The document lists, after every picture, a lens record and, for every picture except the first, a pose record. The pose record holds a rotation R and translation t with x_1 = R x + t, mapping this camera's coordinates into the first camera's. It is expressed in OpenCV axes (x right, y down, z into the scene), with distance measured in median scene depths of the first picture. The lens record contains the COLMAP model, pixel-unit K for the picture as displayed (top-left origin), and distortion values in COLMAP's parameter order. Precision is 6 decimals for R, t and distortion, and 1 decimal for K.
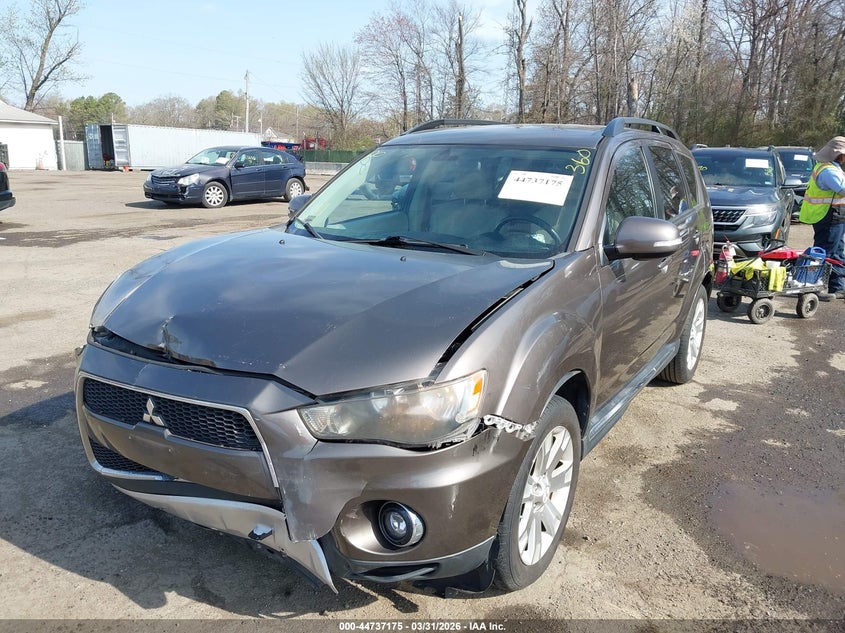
lens RADIAL K [[677.0, 0, 418.9], [0, 677.0, 319.2], [0, 0, 1]] dist [0.008972, -0.000615]
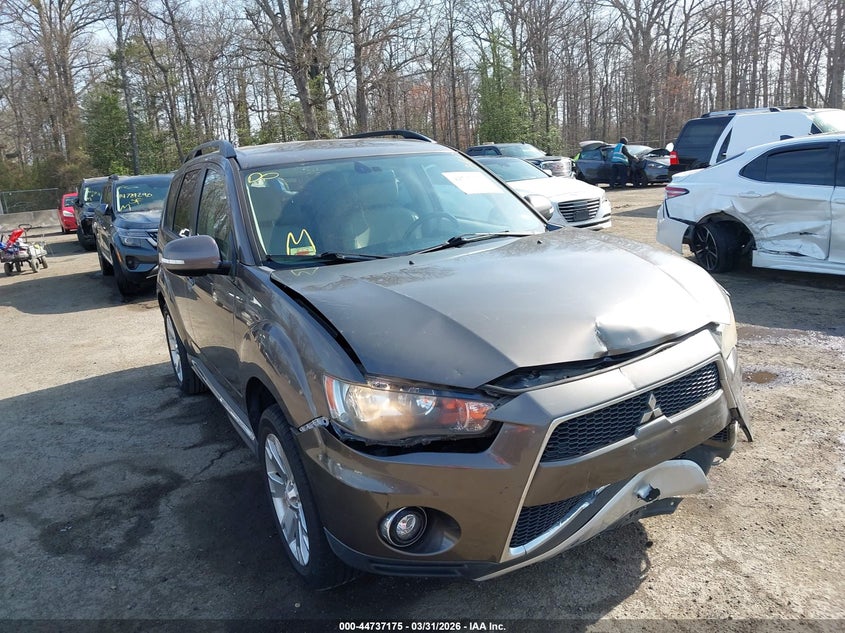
lens RADIAL K [[669.7, 0, 421.2], [0, 669.7, 303.4], [0, 0, 1]] dist [-0.000768, 0.000036]
pose [[0.475880, -0.243877, 0.845022, -0.953954], [0.303251, 0.947367, 0.102637, -0.147789], [-0.825577, 0.207411, 0.524789, 0.523148]]
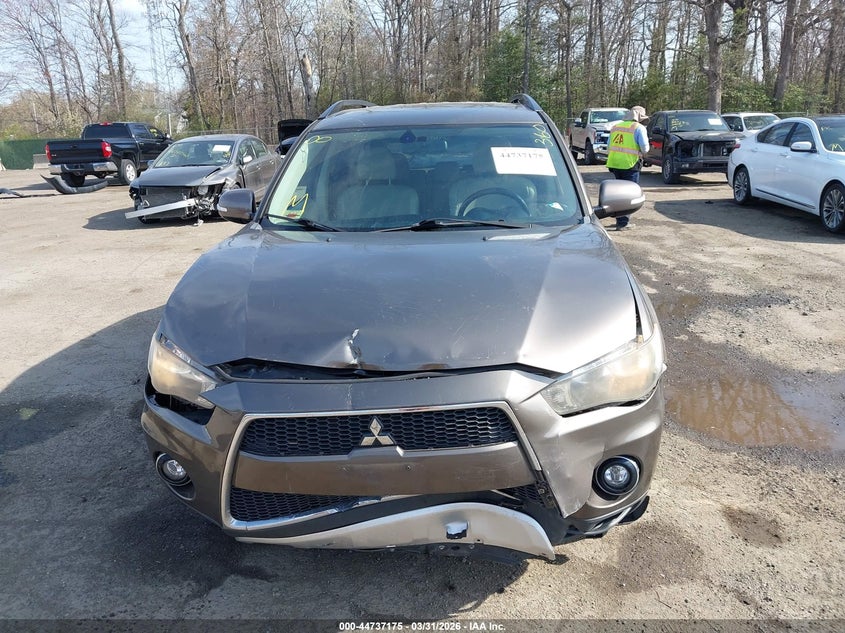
lens RADIAL K [[683.9, 0, 422.0], [0, 683.9, 314.4], [0, 0, 1]] dist [-0.001794, -0.002869]
pose [[0.882200, -0.170753, 0.438825, -0.510115], [0.160571, 0.985166, 0.060534, -0.047764], [-0.442652, 0.017060, 0.896531, 0.100399]]
